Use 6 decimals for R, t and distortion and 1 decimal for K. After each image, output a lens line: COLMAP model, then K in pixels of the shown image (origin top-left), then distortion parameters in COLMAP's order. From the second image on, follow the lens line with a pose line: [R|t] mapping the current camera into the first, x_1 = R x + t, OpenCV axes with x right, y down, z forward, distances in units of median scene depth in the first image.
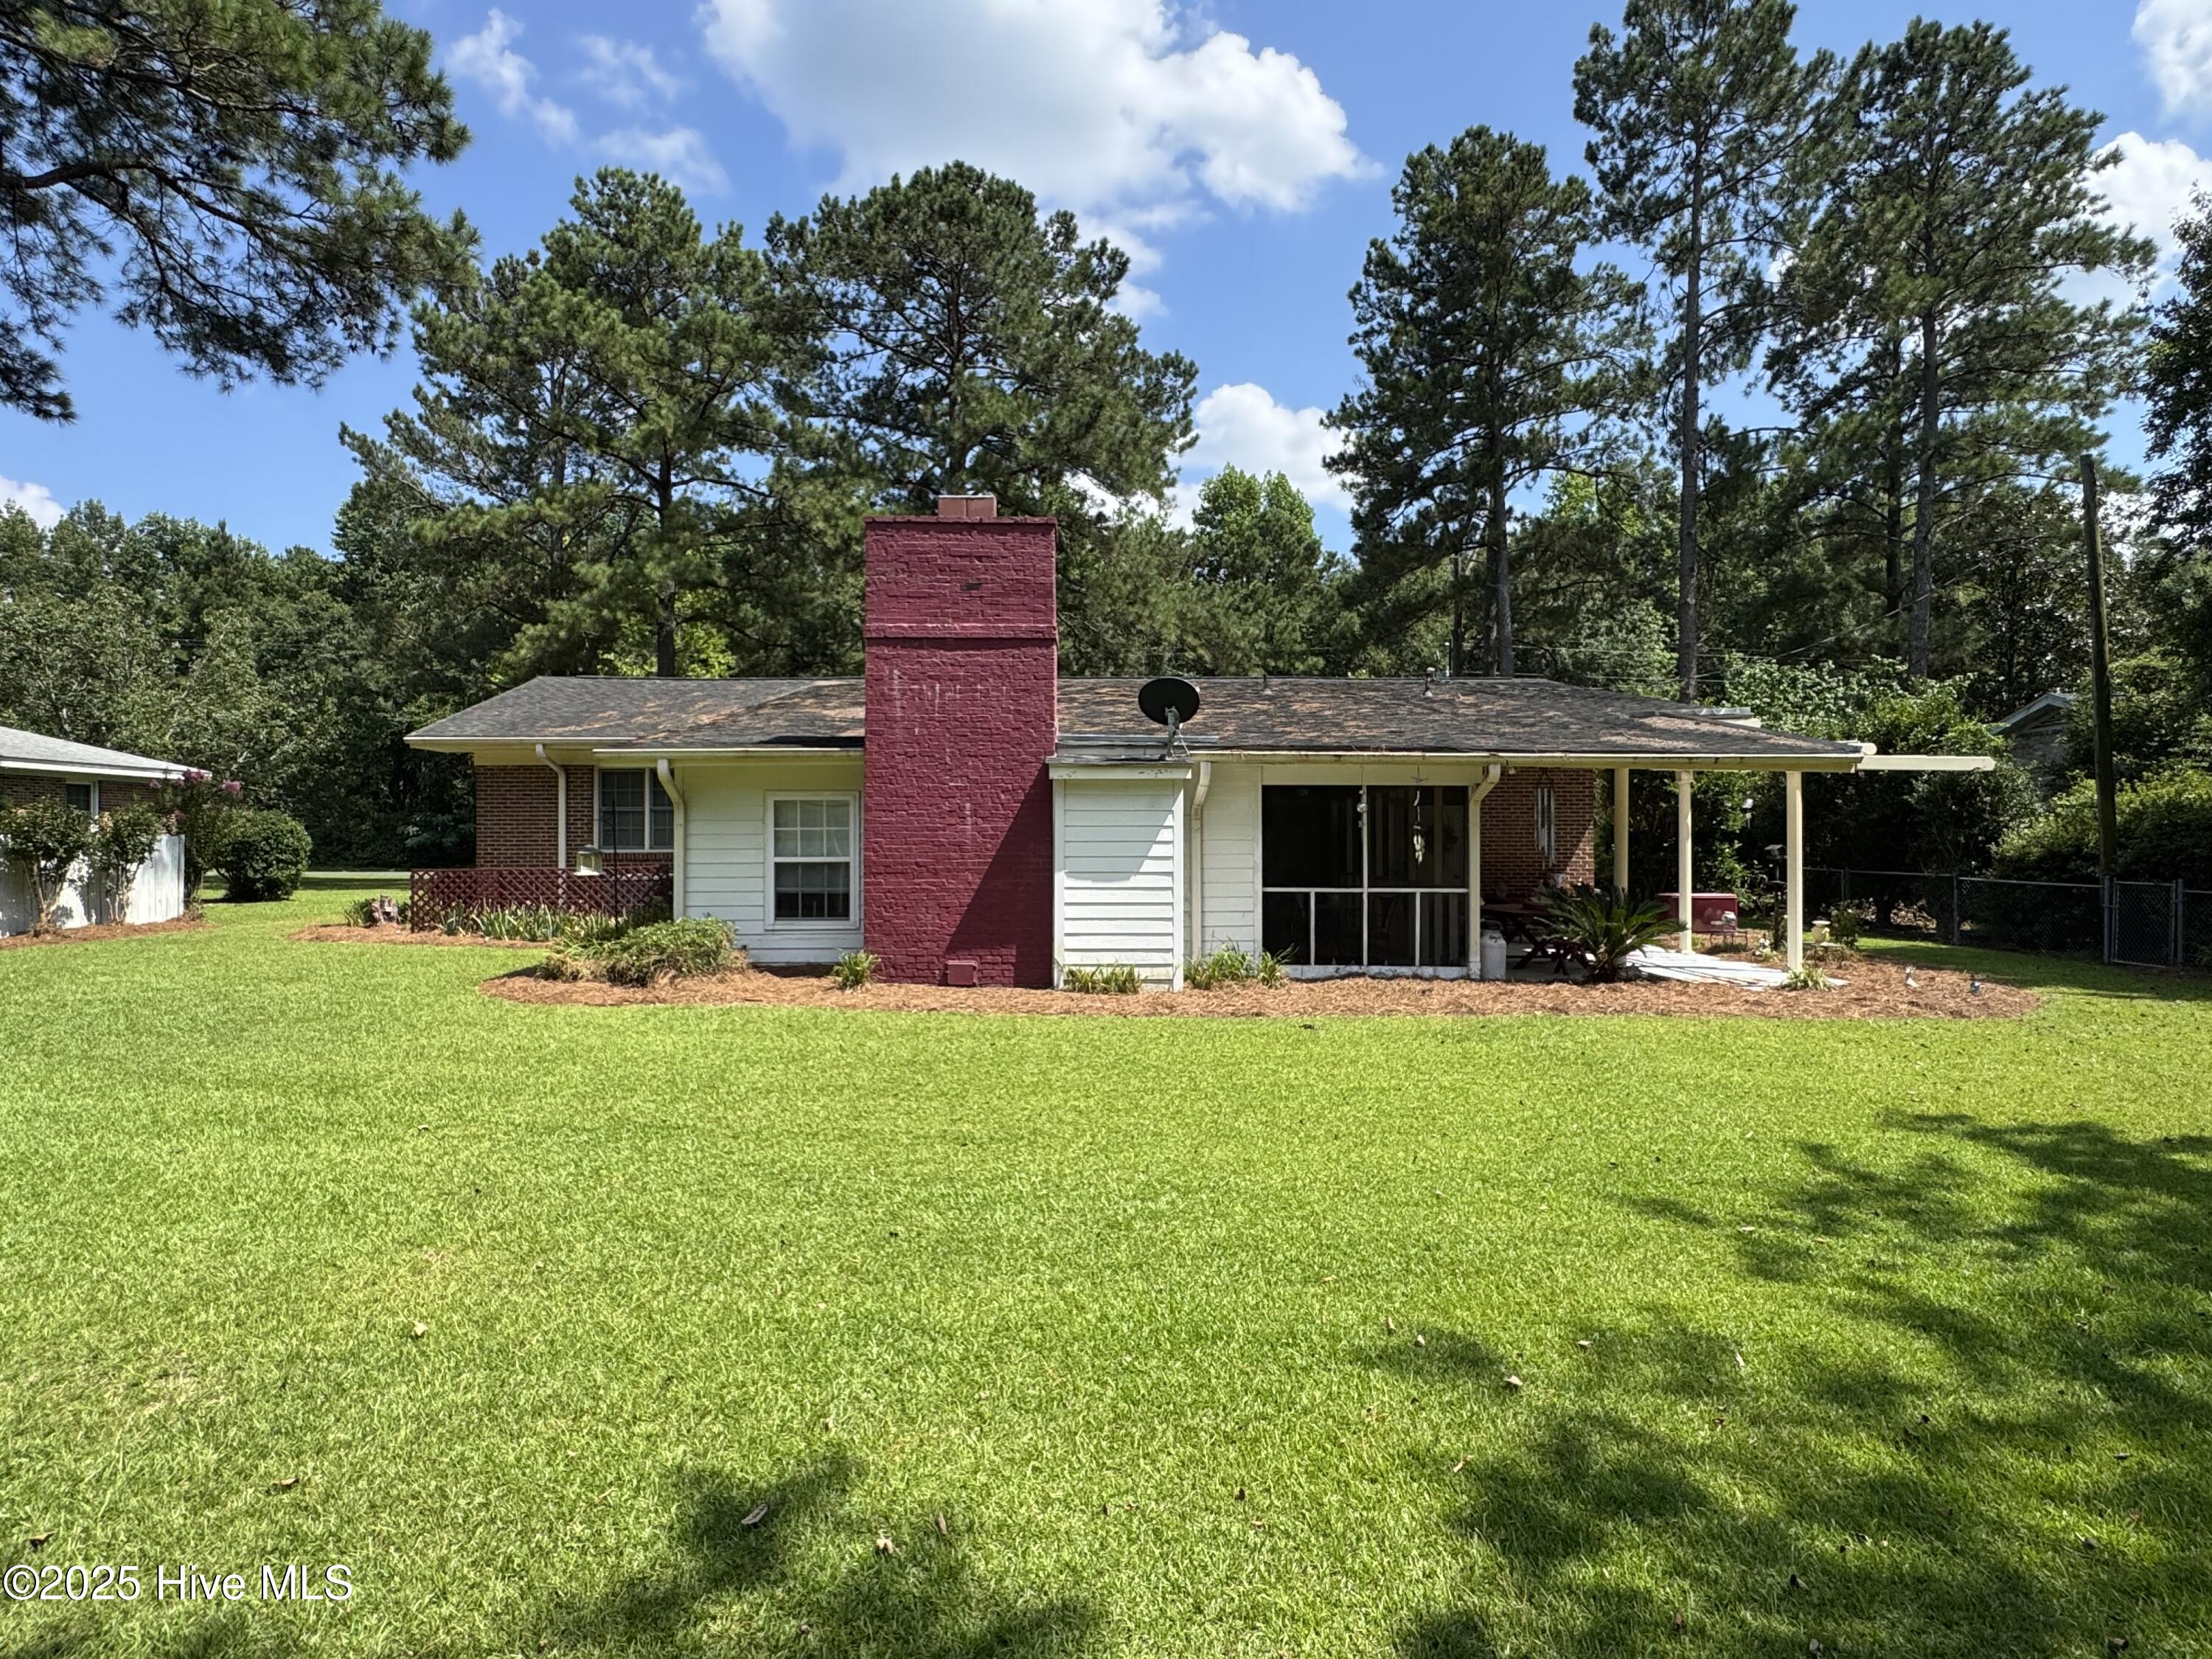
lens RADIAL K [[1161.2, 0, 1117.4], [0, 1161.2, 830.9], [0, 0, 1]] dist [0.002504, -0.001017]
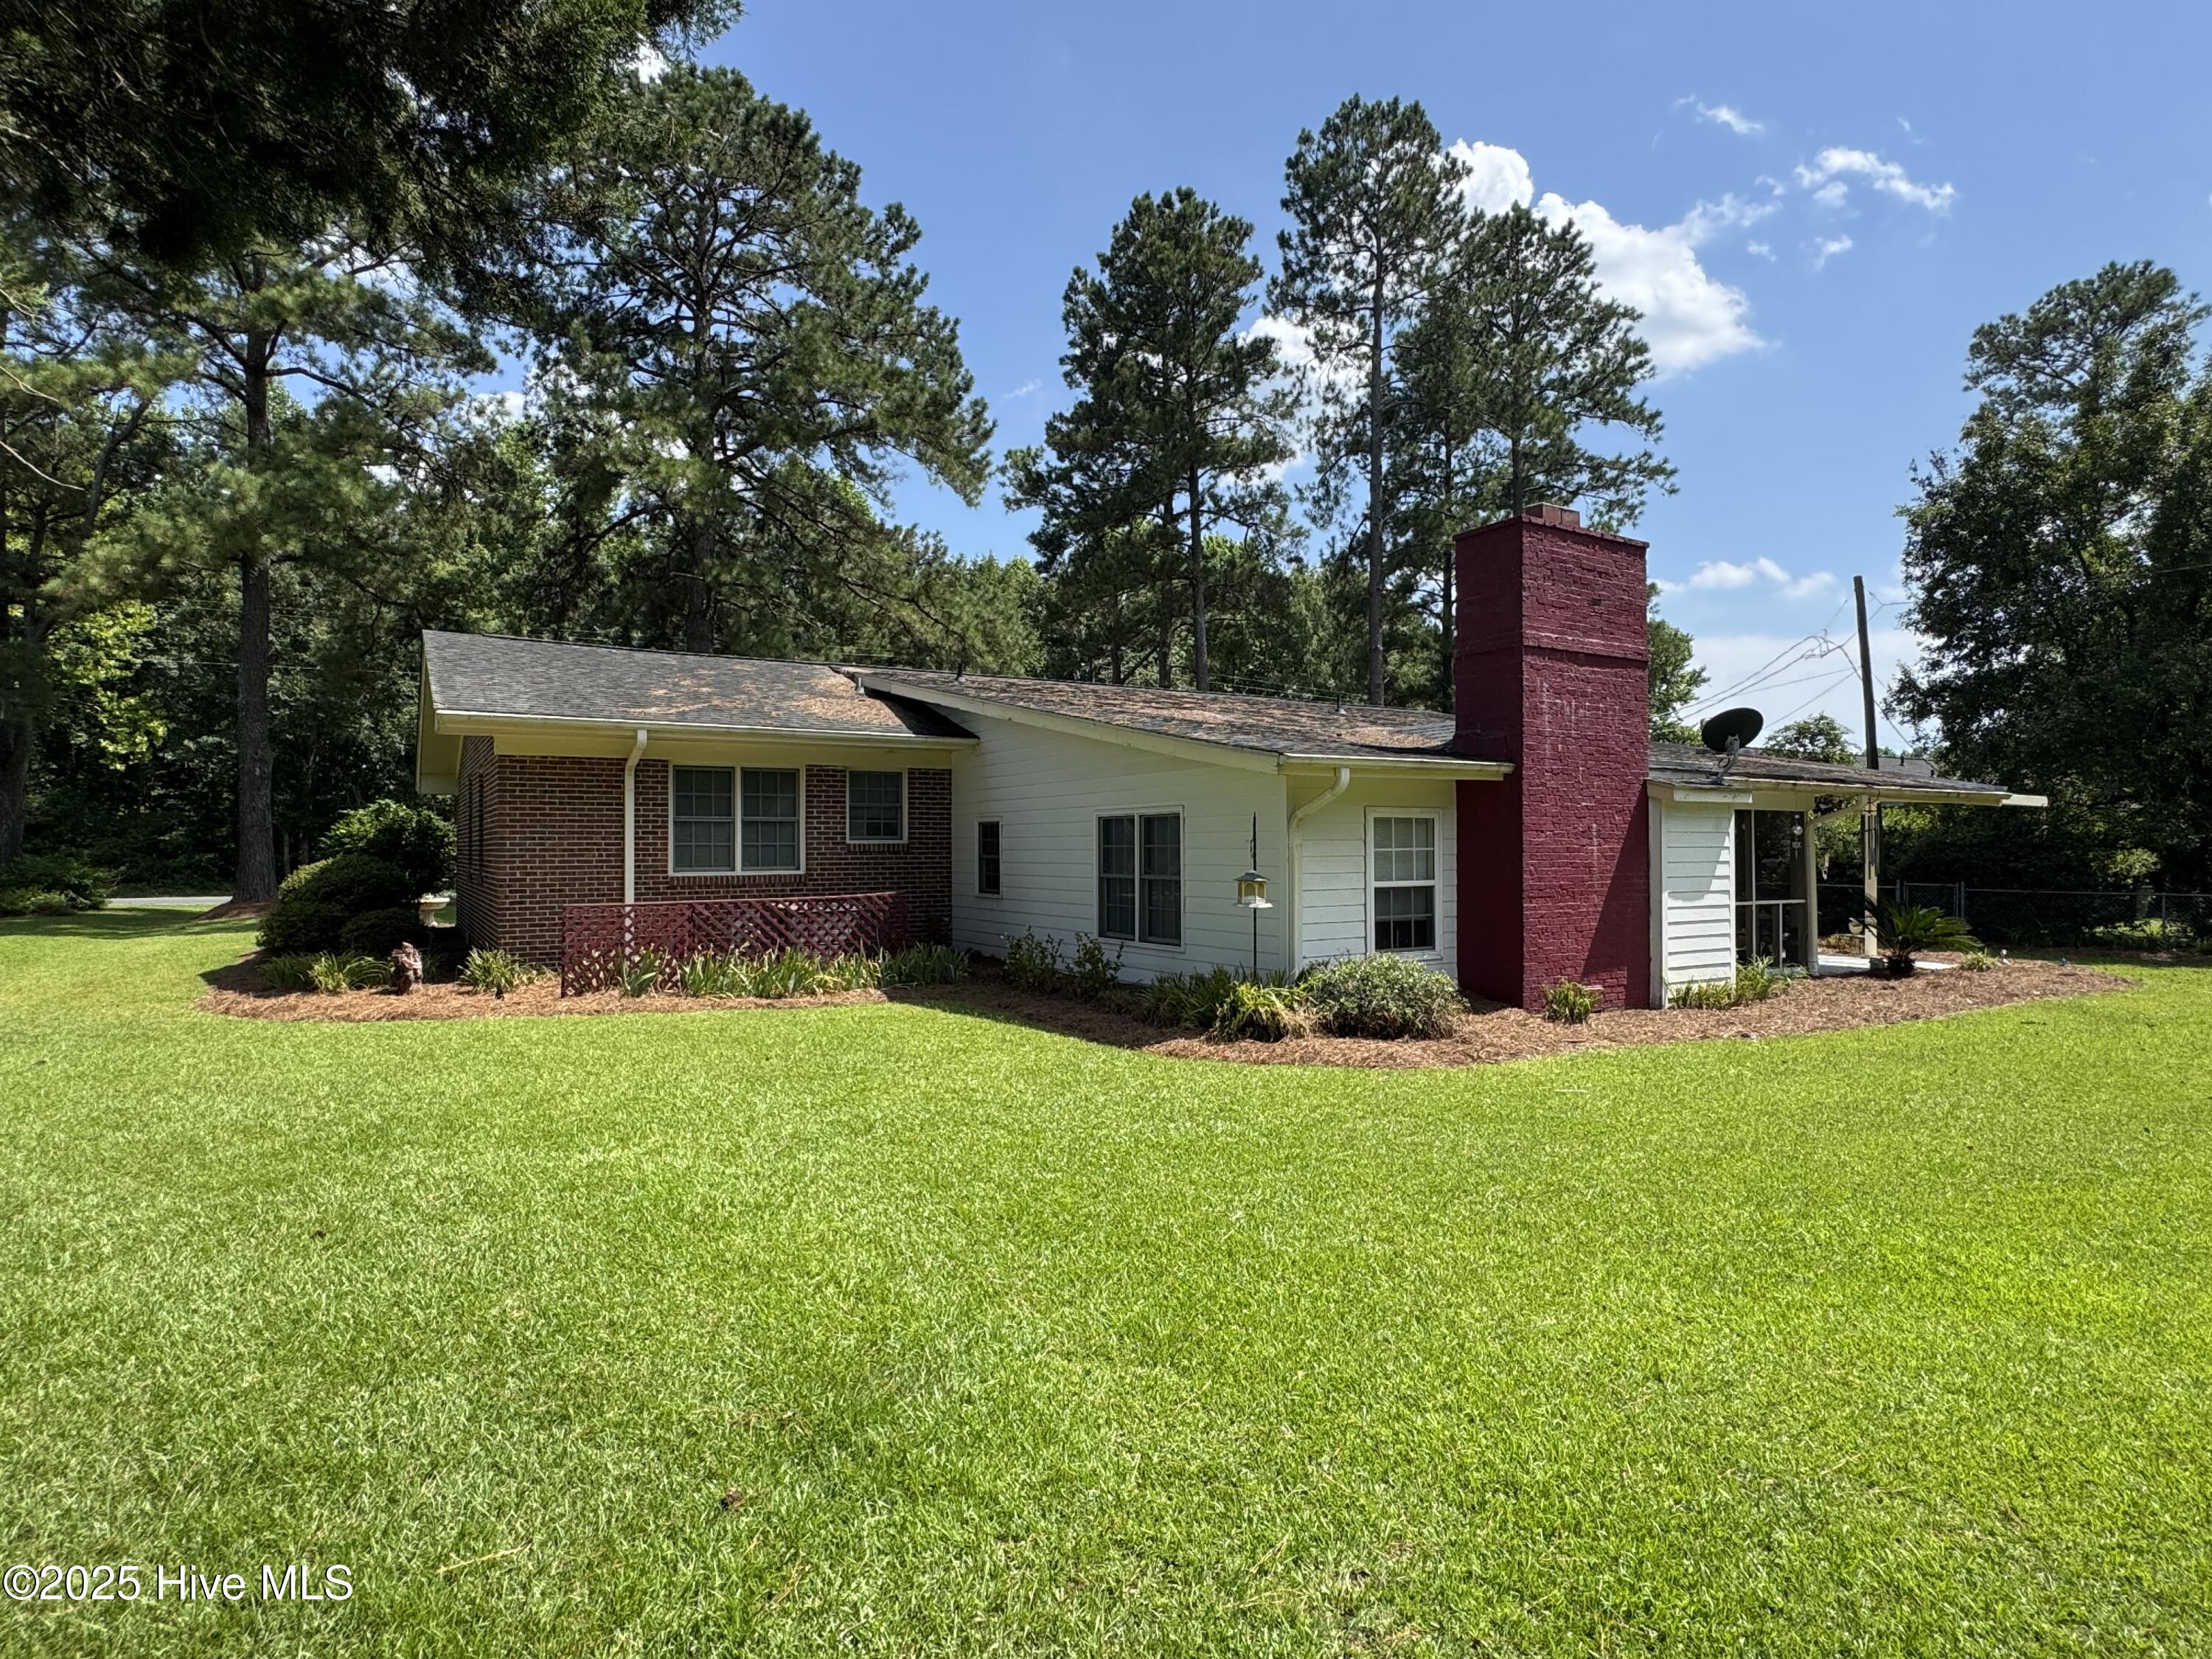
lens RADIAL K [[1161.2, 0, 1111.7], [0, 1161.2, 836.0], [0, 0, 1]] dist [0.002504, -0.001017]
pose [[0.872134, 0.004074, 0.489250, -0.566351], [-0.002287, 0.999988, -0.004251, -0.005028], [-0.489262, 0.002589, 0.872133, 0.205282]]
